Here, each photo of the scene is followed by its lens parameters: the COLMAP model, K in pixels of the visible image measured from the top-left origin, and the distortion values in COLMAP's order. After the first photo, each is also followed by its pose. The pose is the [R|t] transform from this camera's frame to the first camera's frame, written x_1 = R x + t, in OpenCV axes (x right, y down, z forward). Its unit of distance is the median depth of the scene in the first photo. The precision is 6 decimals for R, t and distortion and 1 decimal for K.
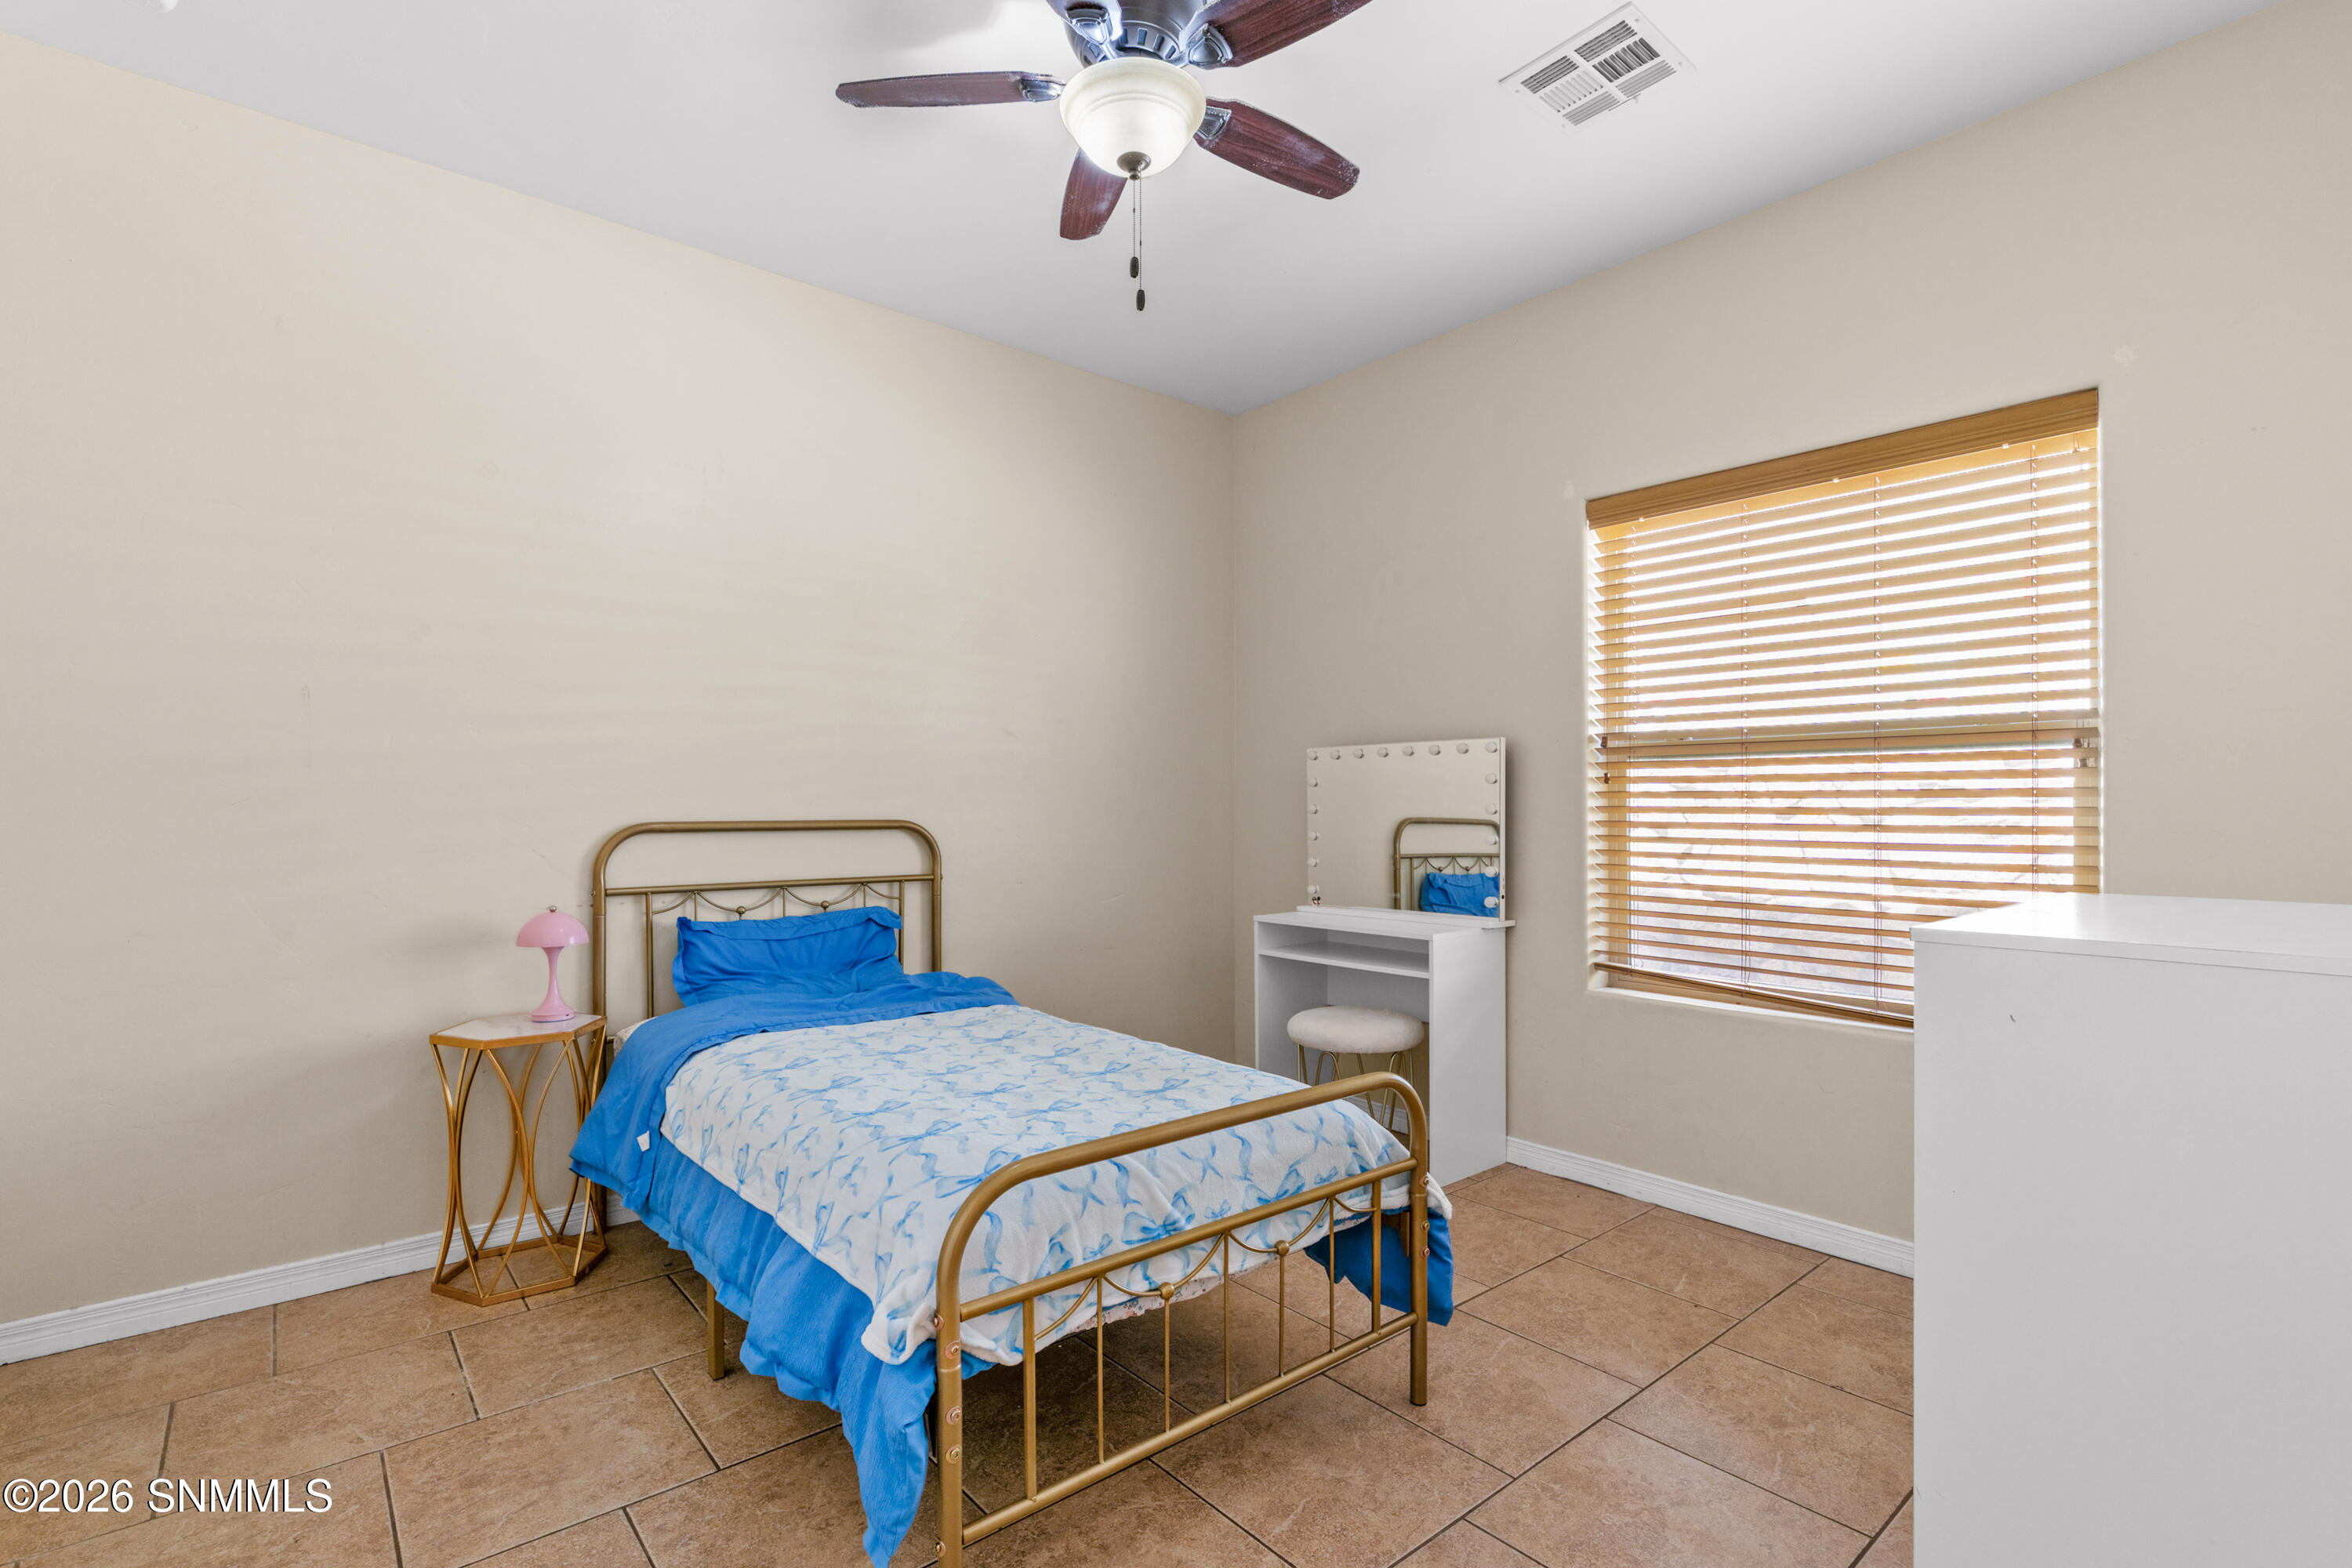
lens RADIAL K [[1071.1, 0, 1184.5], [0, 1071.1, 793.4], [0, 0, 1]] dist [0.001182, -0.000248]
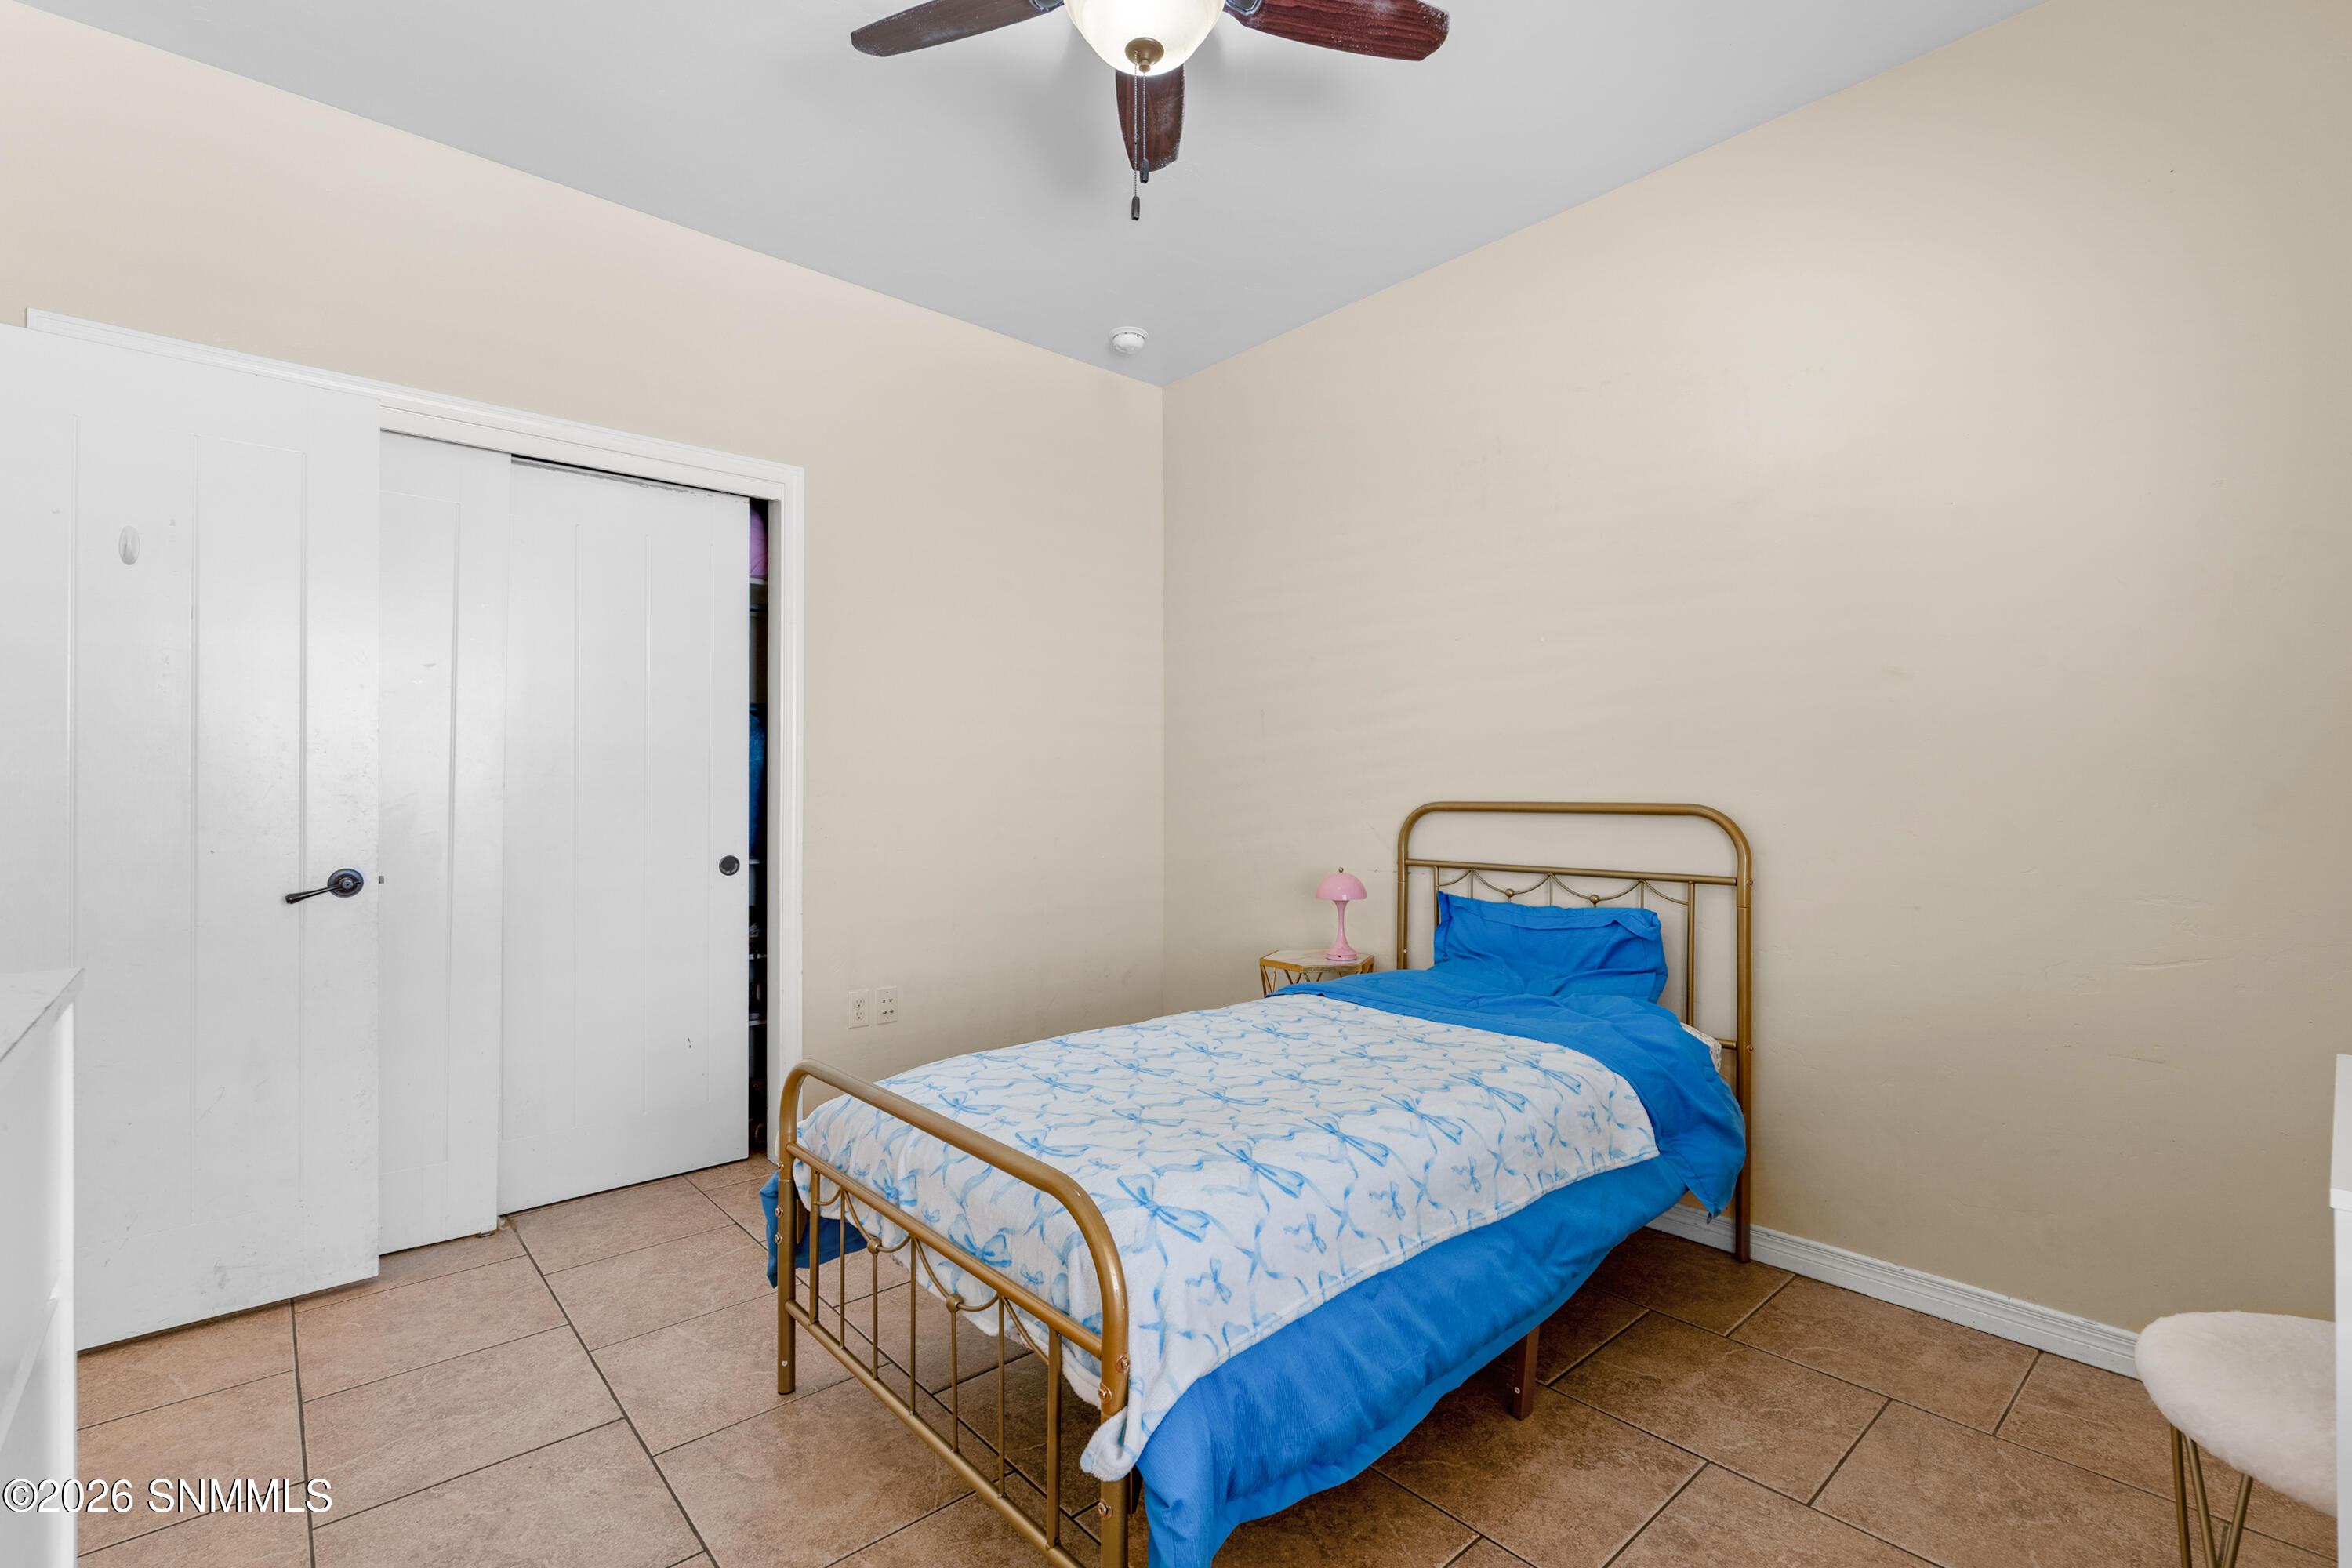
lens RADIAL K [[1071.1, 0, 1186.5], [0, 1071.1, 790.2], [0, 0, 1]] dist [0.001182, -0.000248]
pose [[0.027317, -0.002416, -0.999624, 0.558107], [0.012793, 0.999916, -0.002067, 0.014090], [0.999545, -0.012732, 0.027345, 0.690528]]
